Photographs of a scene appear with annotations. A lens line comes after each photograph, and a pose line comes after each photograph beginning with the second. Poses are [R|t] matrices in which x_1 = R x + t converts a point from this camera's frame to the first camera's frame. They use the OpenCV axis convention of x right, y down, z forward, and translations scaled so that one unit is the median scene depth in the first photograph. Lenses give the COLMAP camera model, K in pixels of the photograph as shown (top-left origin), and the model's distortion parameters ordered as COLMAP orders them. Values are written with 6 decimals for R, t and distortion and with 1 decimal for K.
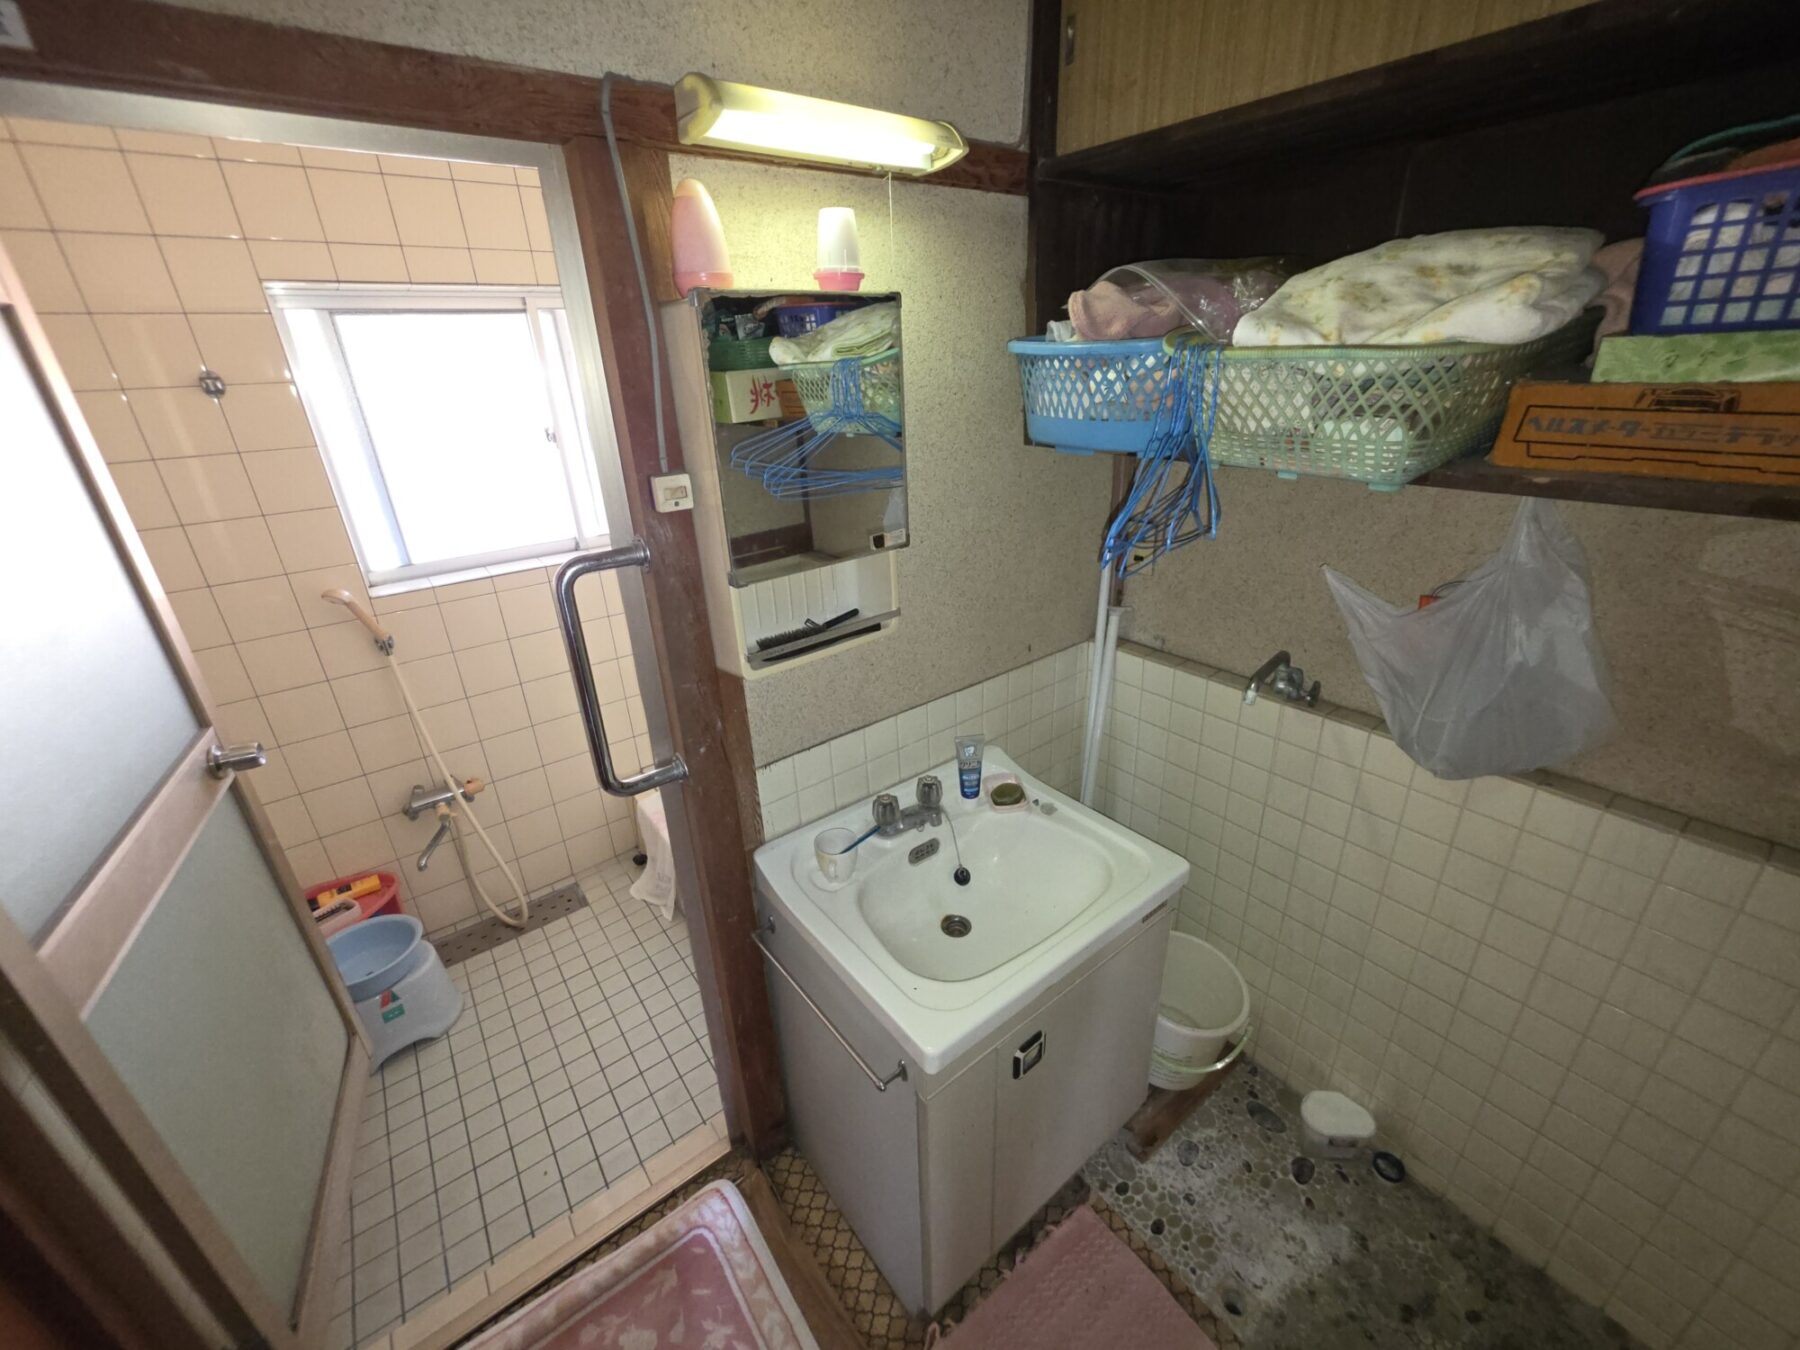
lens RADIAL K [[717.2, 0, 902.0], [0, 717.2, 674.9], [0, 0, 1]] dist [-0.003026, 0.001370]
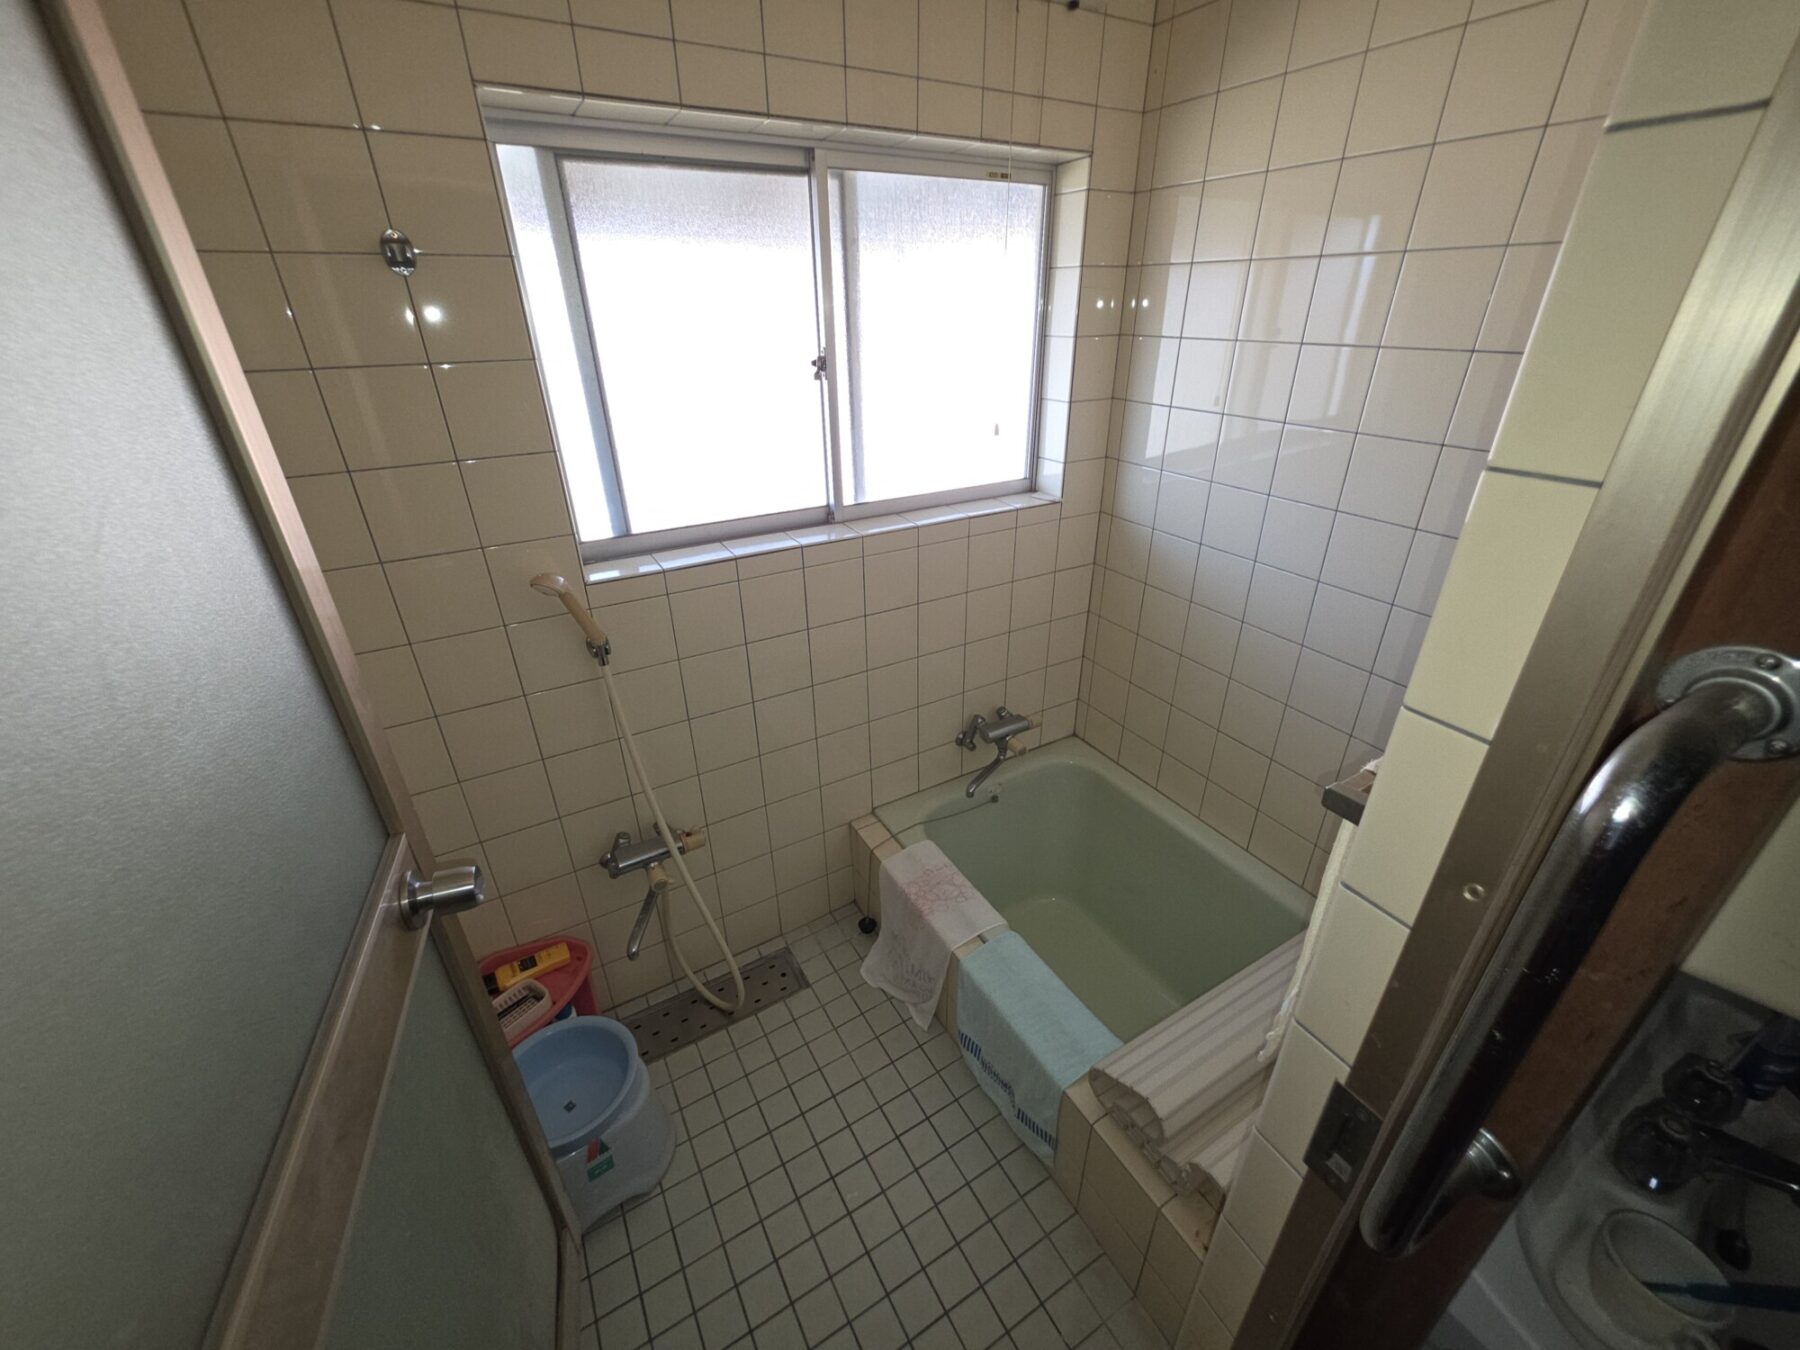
lens RADIAL K [[717.2, 0, 909.8], [0, 717.2, 675.3], [0, 0, 1]] dist [-0.003026, 0.001370]
pose [[0.992912, 0.079022, -0.088782, -0.636806], [-0.073121, 0.995012, 0.067862, -0.160349], [0.093702, -0.060889, 0.993737, 0.578403]]
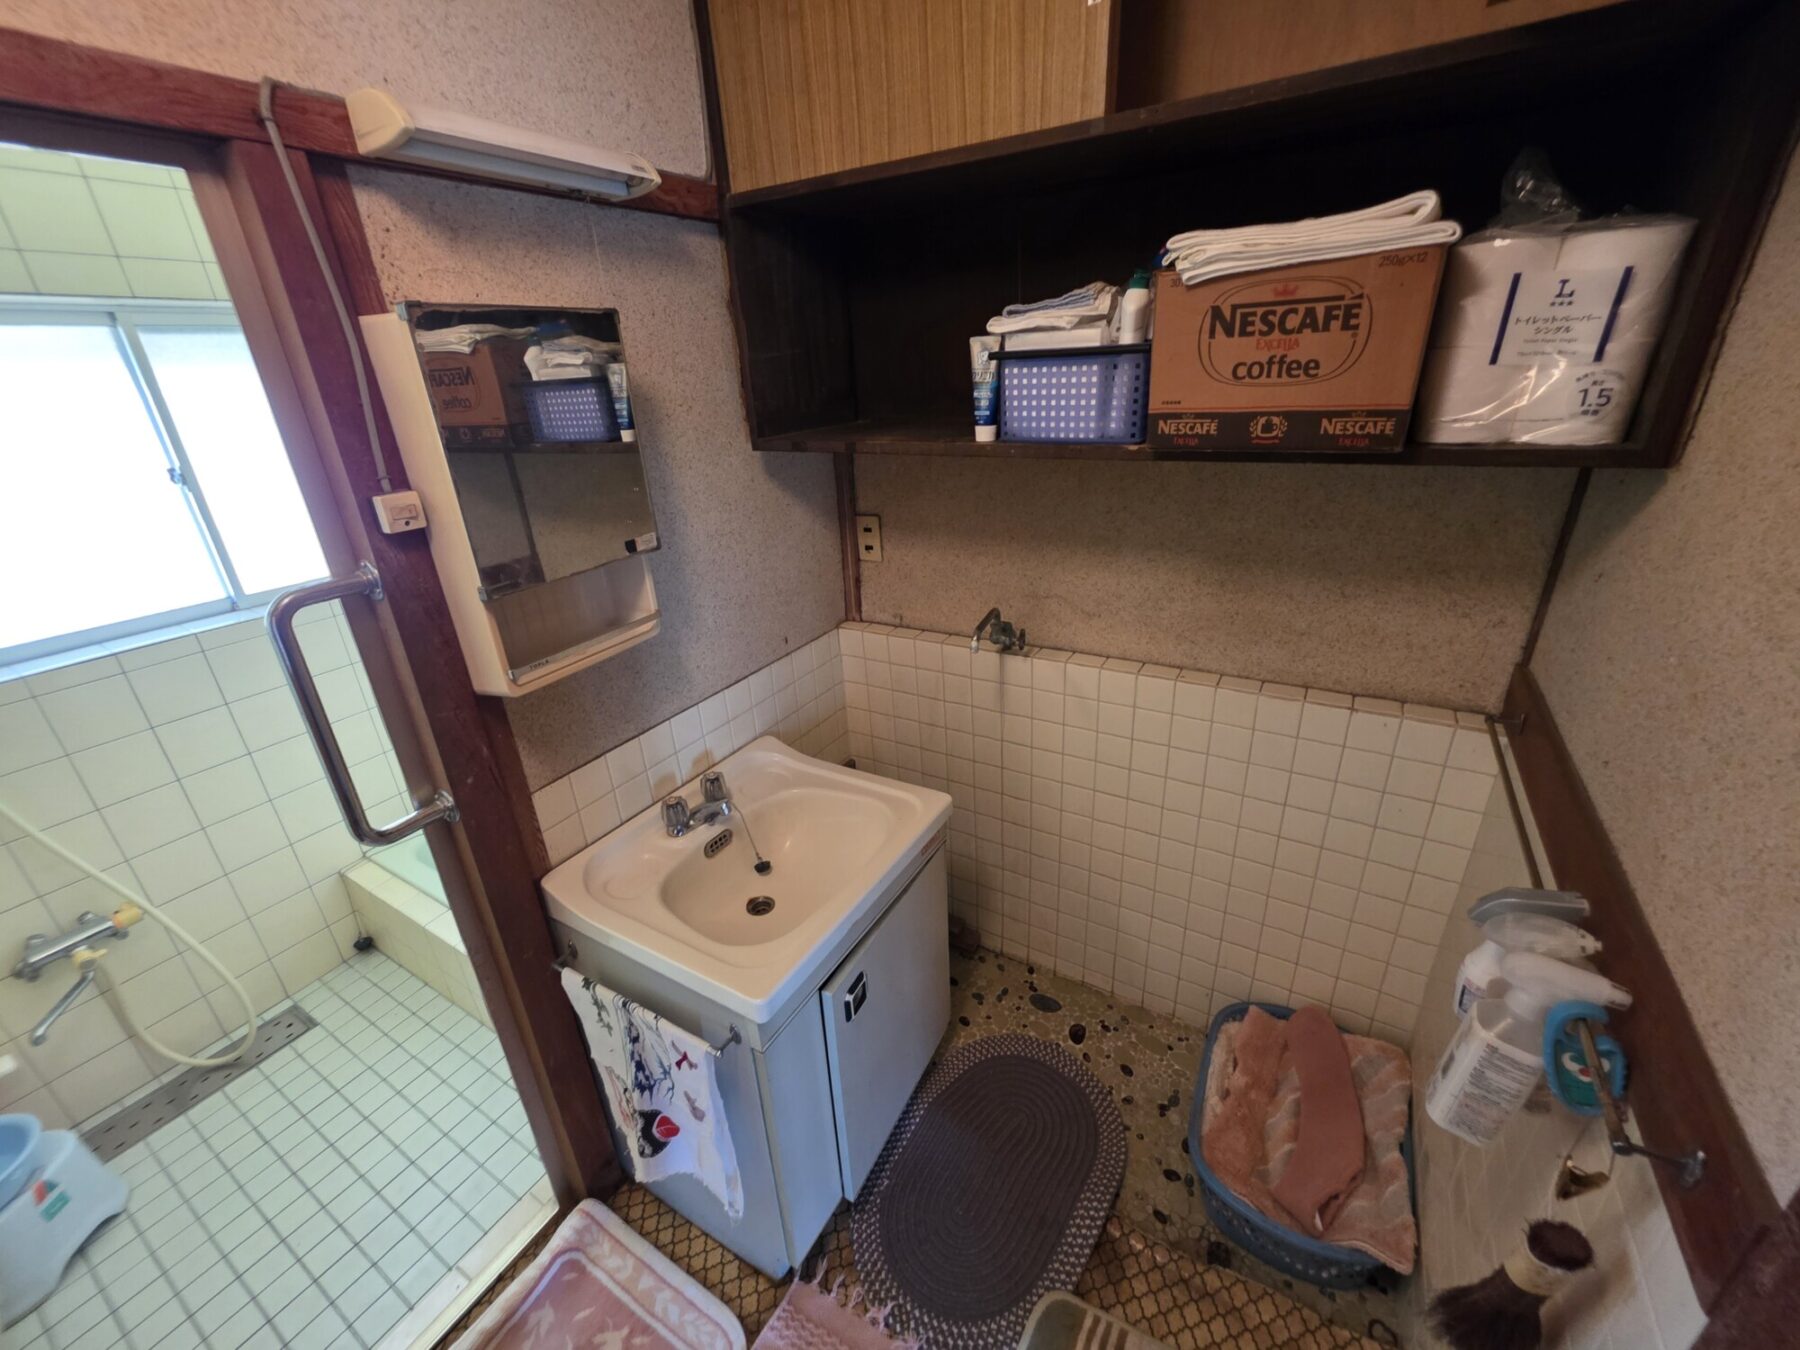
lens RADIAL K [[717.2, 0, 890.5], [0, 717.2, 677.0], [0, 0, 1]] dist [-0.003026, 0.001370]
pose [[0.935567, -0.150171, 0.319630, -0.031913], [0.157718, 0.987481, 0.002300, 0.045758], [-0.315975, 0.048260, 0.947539, -0.075730]]
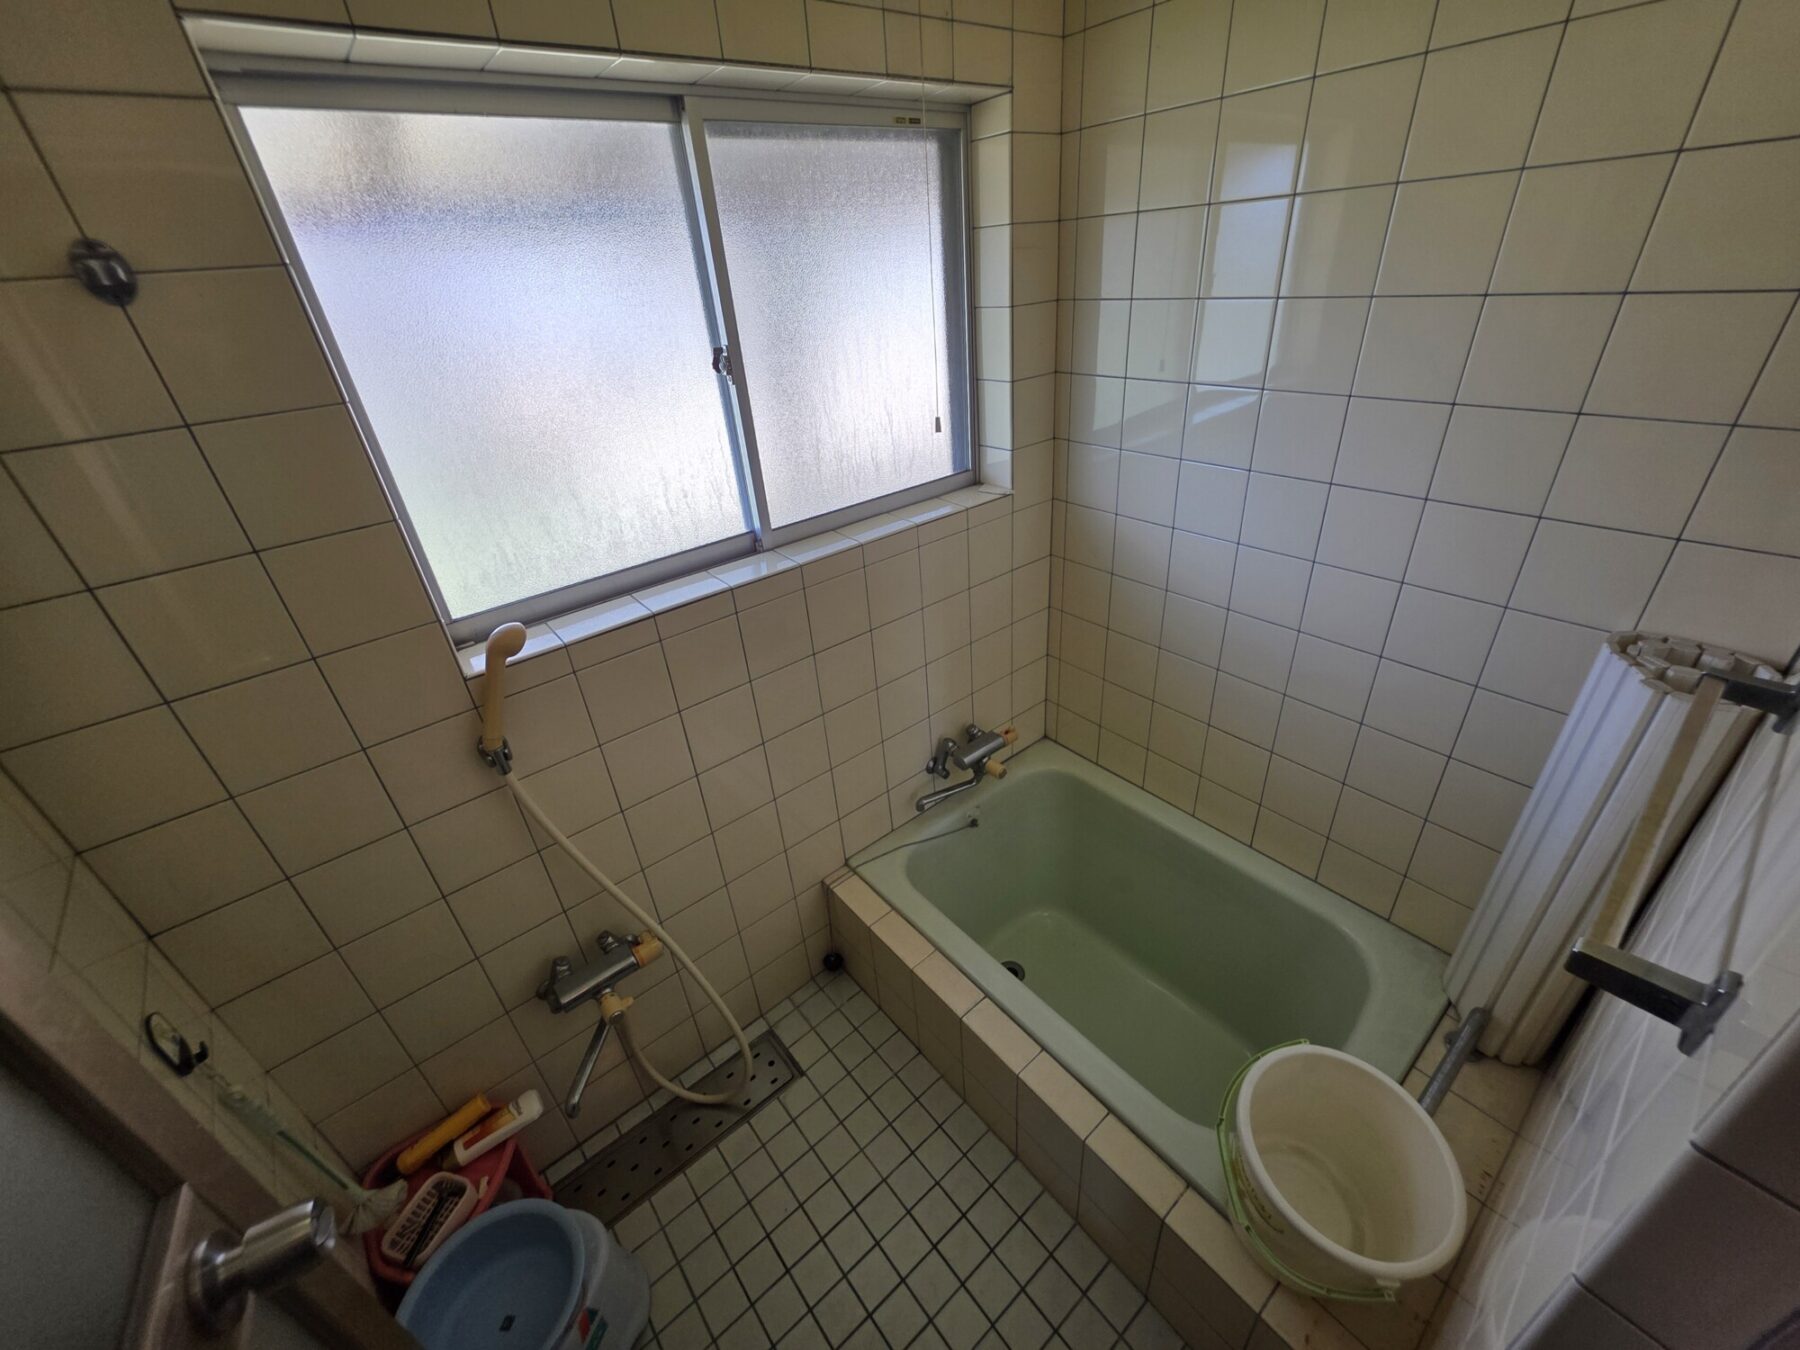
lens RADIAL K [[717.2, 0, 906.8], [0, 717.2, 674.3], [0, 0, 1]] dist [-0.003026, 0.001370]
pose [[0.998714, -0.048053, 0.016187, -0.733297], [0.046084, 0.993349, 0.105522, -0.275638], [-0.021150, -0.104640, 0.994285, 0.789575]]
